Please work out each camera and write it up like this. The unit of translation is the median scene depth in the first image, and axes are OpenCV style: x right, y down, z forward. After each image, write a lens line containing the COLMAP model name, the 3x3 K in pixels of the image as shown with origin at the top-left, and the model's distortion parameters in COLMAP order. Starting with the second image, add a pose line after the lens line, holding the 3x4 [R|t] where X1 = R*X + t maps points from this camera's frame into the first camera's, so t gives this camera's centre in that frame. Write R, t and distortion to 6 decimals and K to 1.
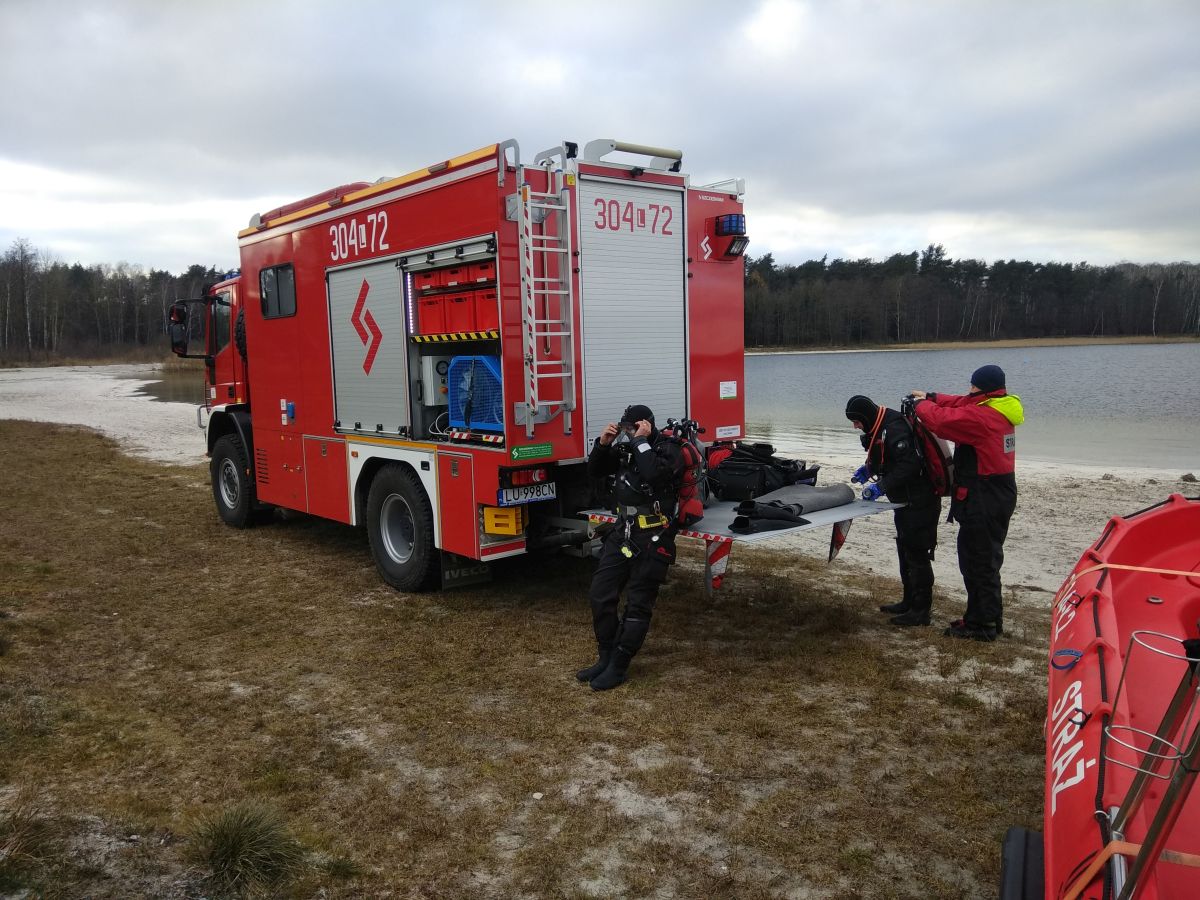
lens RADIAL K [[912.3, 0, 593.5], [0, 912.3, 455.2], [0, 0, 1]] dist [0.110978, -0.151199]
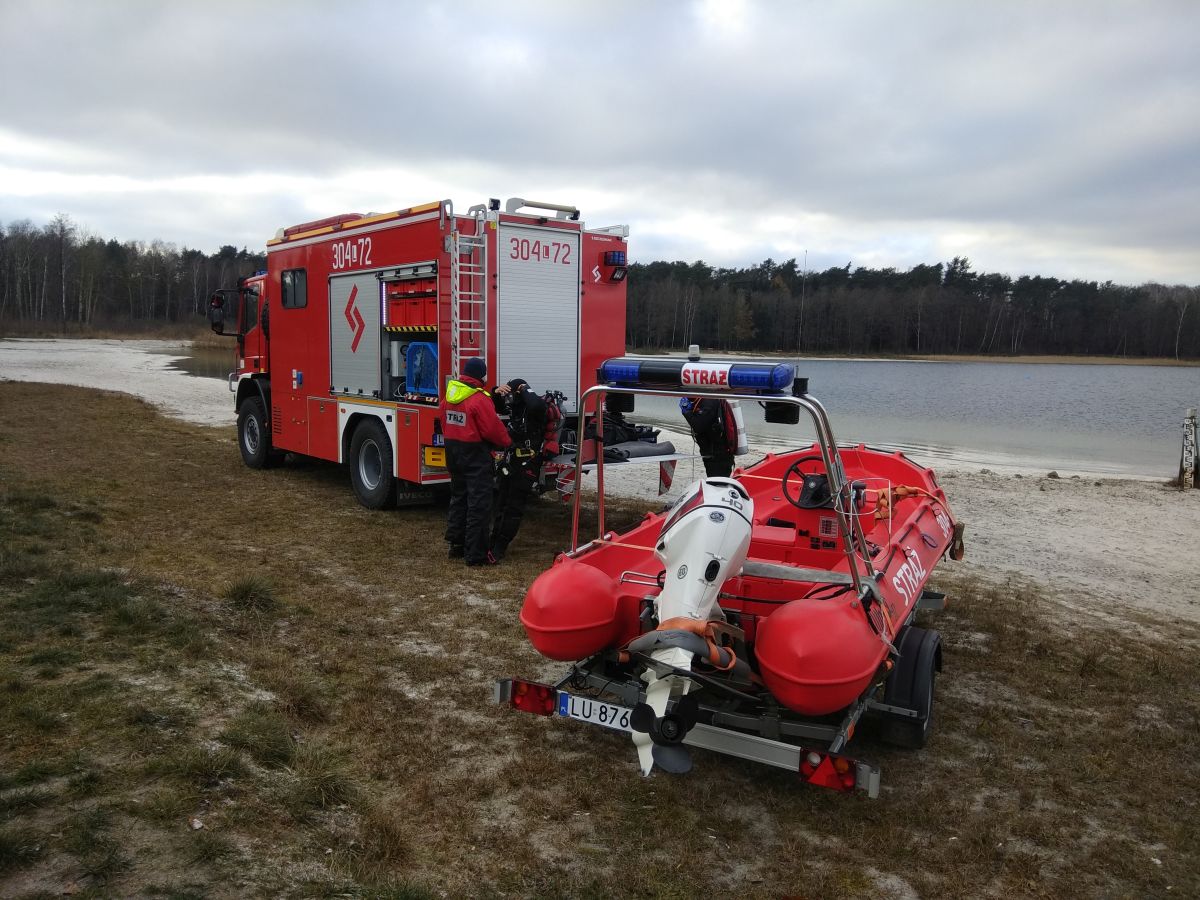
lens RADIAL K [[912.3, 0, 593.5], [0, 912.3, 455.2], [0, 0, 1]] dist [0.110978, -0.151199]
pose [[0.998645, 0.047925, -0.020305, 0.157812], [-0.047850, 0.998846, 0.004154, 0.045612], [0.020480, -0.003177, 0.999785, -0.399067]]
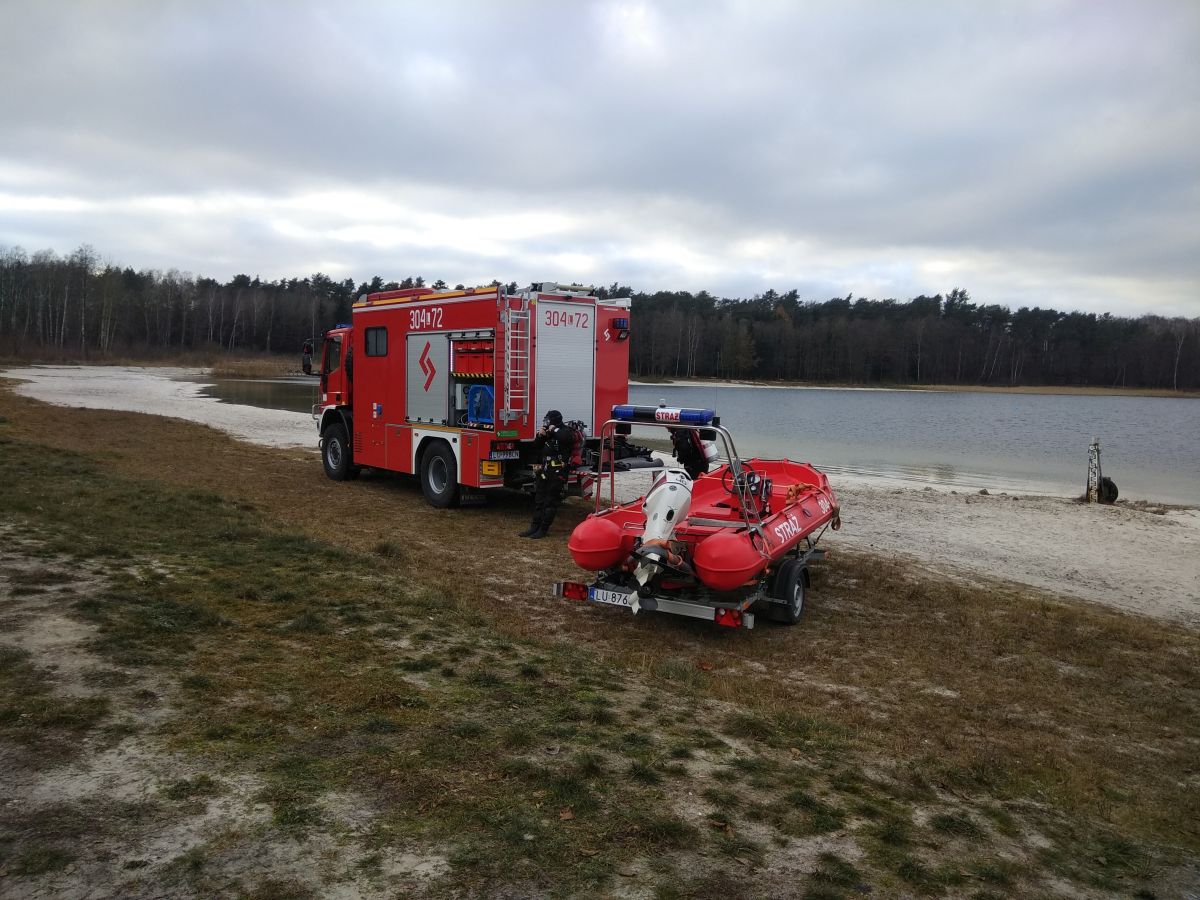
lens RADIAL K [[912.3, 0, 593.5], [0, 912.3, 455.2], [0, 0, 1]] dist [0.110978, -0.151199]
pose [[0.998254, 0.052797, -0.026502, 0.155886], [-0.053459, 0.998259, -0.024916, 0.072619], [0.025140, 0.026290, 0.999338, -0.885974]]
